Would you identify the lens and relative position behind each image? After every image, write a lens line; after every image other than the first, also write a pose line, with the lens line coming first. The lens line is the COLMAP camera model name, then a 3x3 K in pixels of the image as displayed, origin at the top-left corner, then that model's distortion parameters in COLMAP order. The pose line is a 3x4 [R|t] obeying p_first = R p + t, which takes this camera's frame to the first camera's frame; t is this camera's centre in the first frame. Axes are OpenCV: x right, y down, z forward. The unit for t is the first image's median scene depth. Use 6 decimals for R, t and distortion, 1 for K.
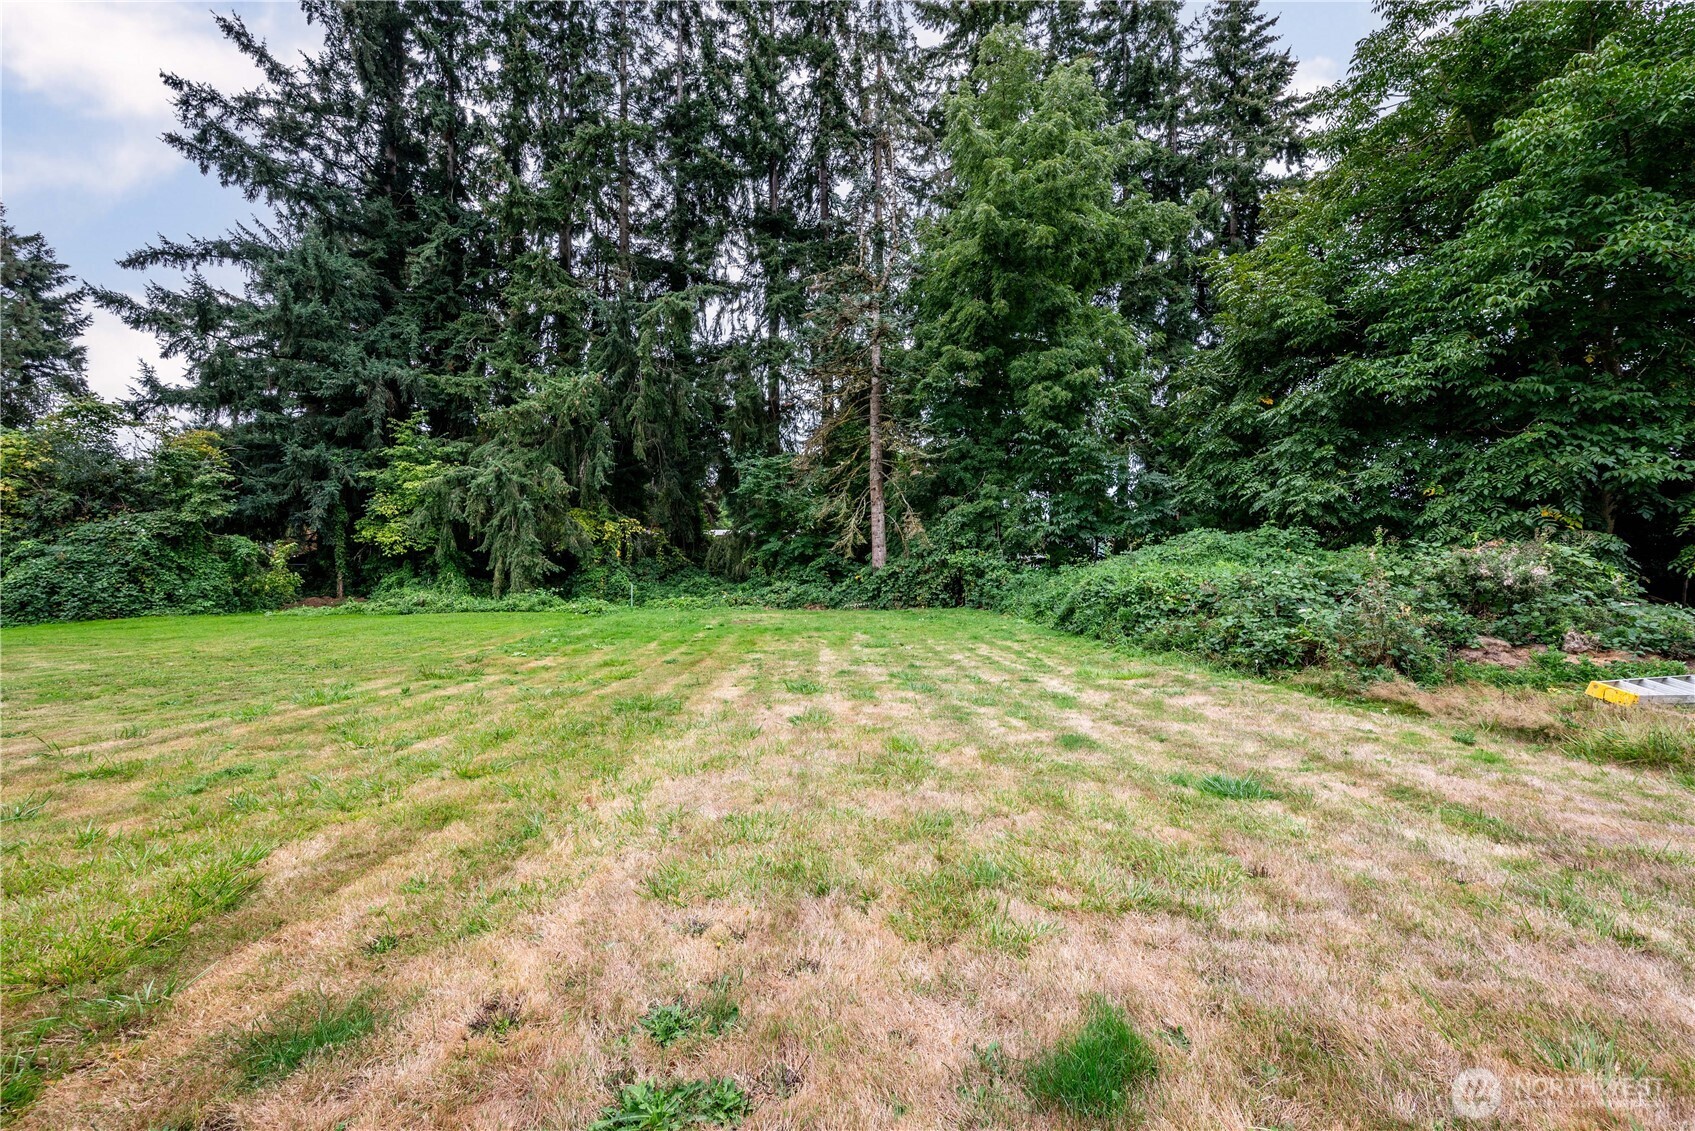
lens RADIAL K [[732.7, 0, 848.7], [0, 732.7, 564.6], [0, 0, 1]] dist [-0.000091, 0.000000]
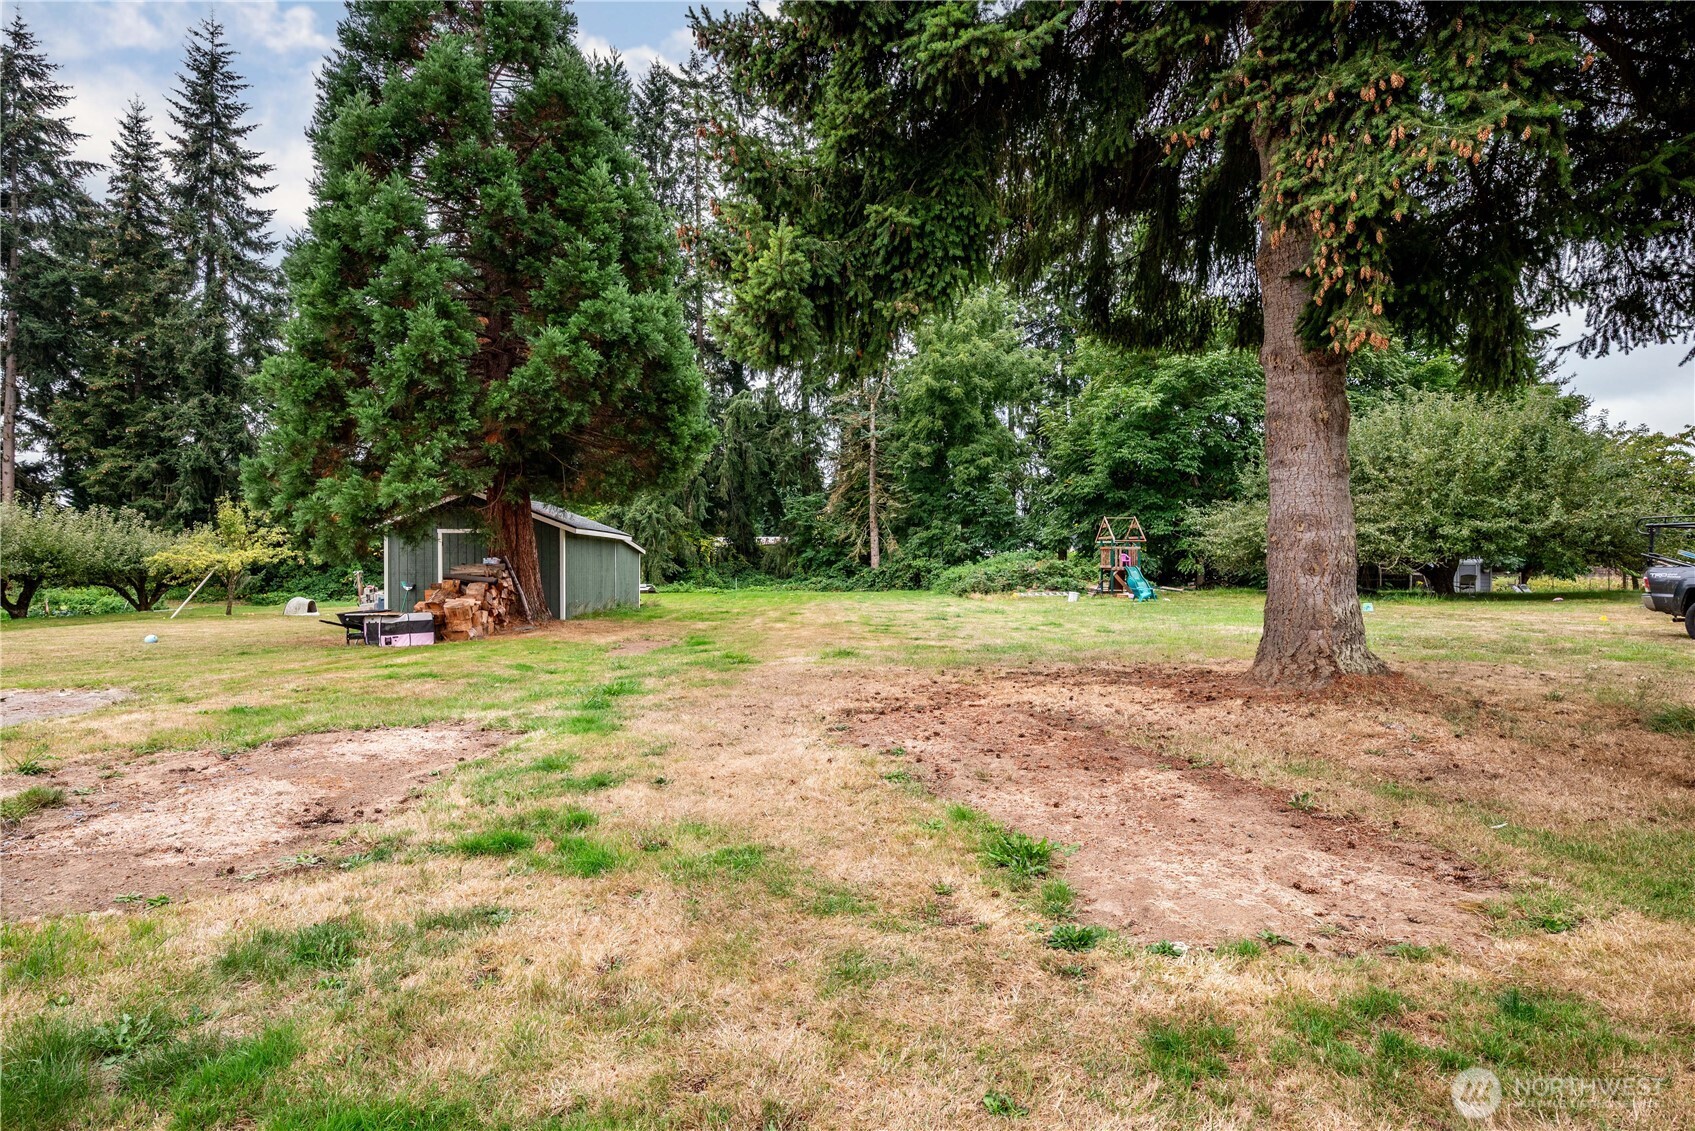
lens RADIAL K [[880.7, 0, 847.1], [0, 880.7, 566.7], [0, 0, 1]] dist [-0.007519, 0.001181]
pose [[0.999709, -0.002709, -0.023951, 0.026157], [0.002692, 0.999996, -0.000755, 0.002712], [0.023952, 0.000690, 0.999713, -1.064269]]
